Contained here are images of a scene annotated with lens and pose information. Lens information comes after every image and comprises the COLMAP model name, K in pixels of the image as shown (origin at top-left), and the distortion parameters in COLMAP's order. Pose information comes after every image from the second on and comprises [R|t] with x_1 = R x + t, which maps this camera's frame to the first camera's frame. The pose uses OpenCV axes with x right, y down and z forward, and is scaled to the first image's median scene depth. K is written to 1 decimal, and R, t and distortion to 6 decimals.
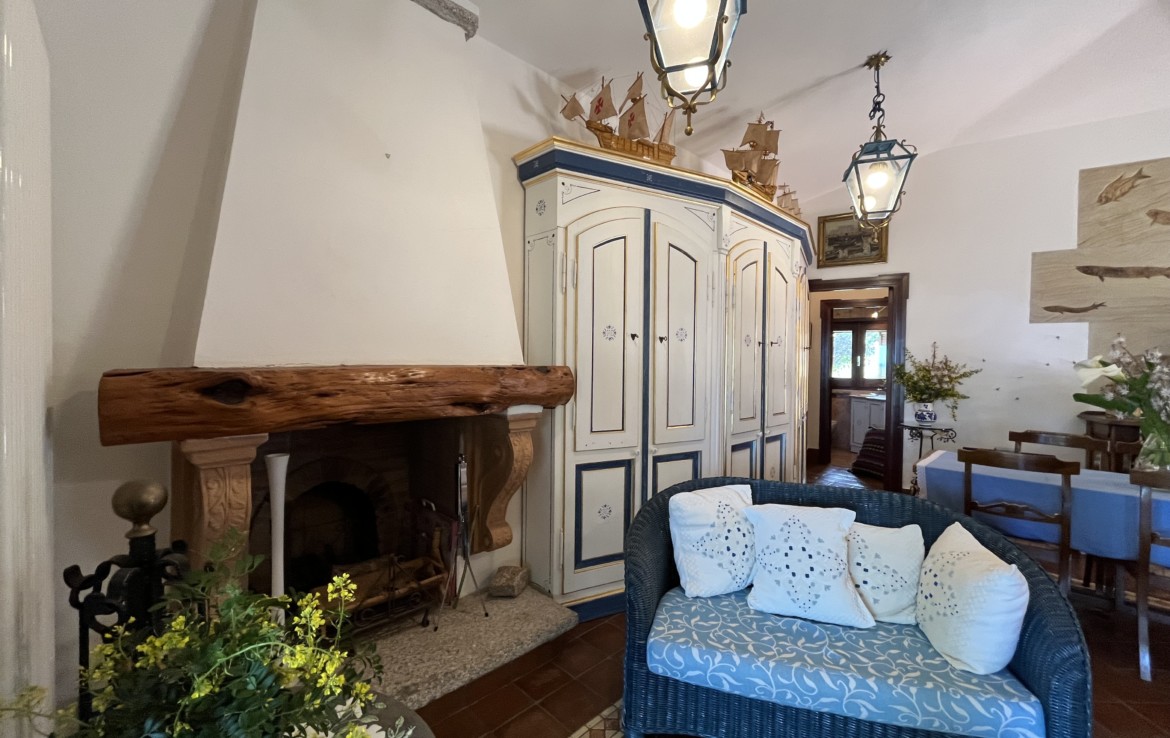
lens RADIAL K [[477.0, 0, 583.6], [0, 477.0, 367.6], [0, 0, 1]] dist [-0.002718, -0.000269]
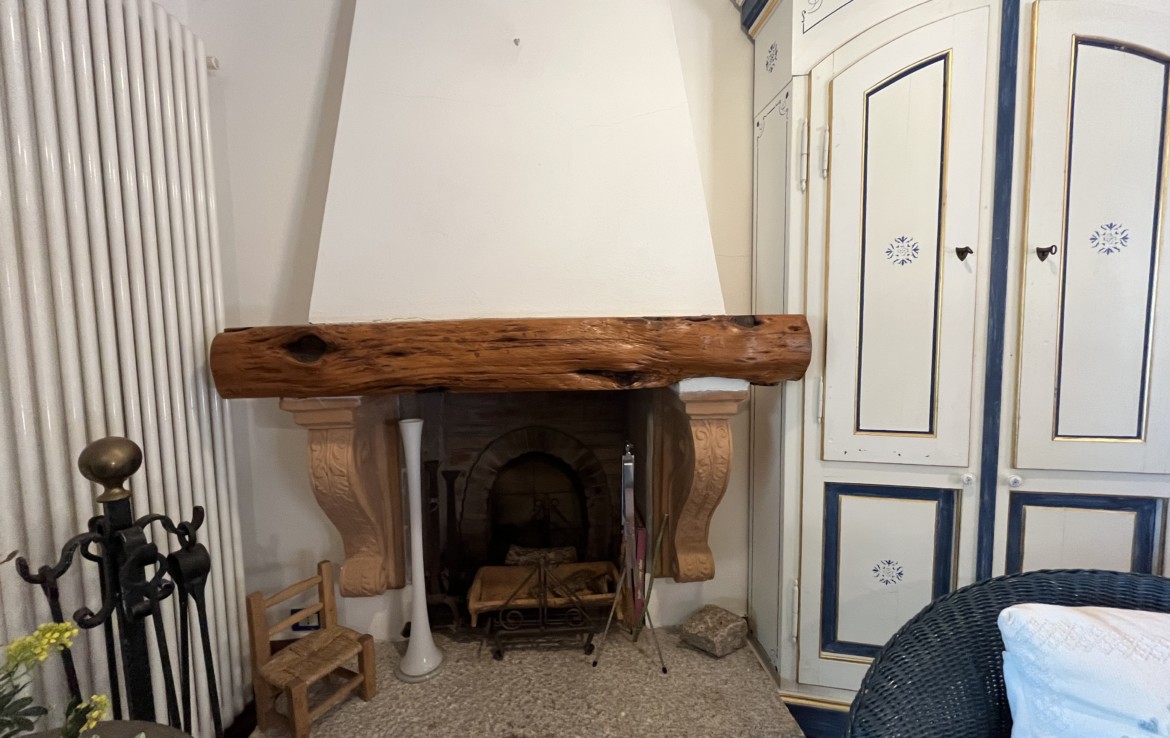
lens RADIAL K [[477.0, 0, 583.6], [0, 477.0, 367.6], [0, 0, 1]] dist [-0.002718, -0.000269]
pose [[0.757133, 0.028065, -0.652657, 0.151655], [0.012903, 0.998239, 0.057893, 0.025066], [0.653133, -0.052253, 0.755438, 0.397069]]
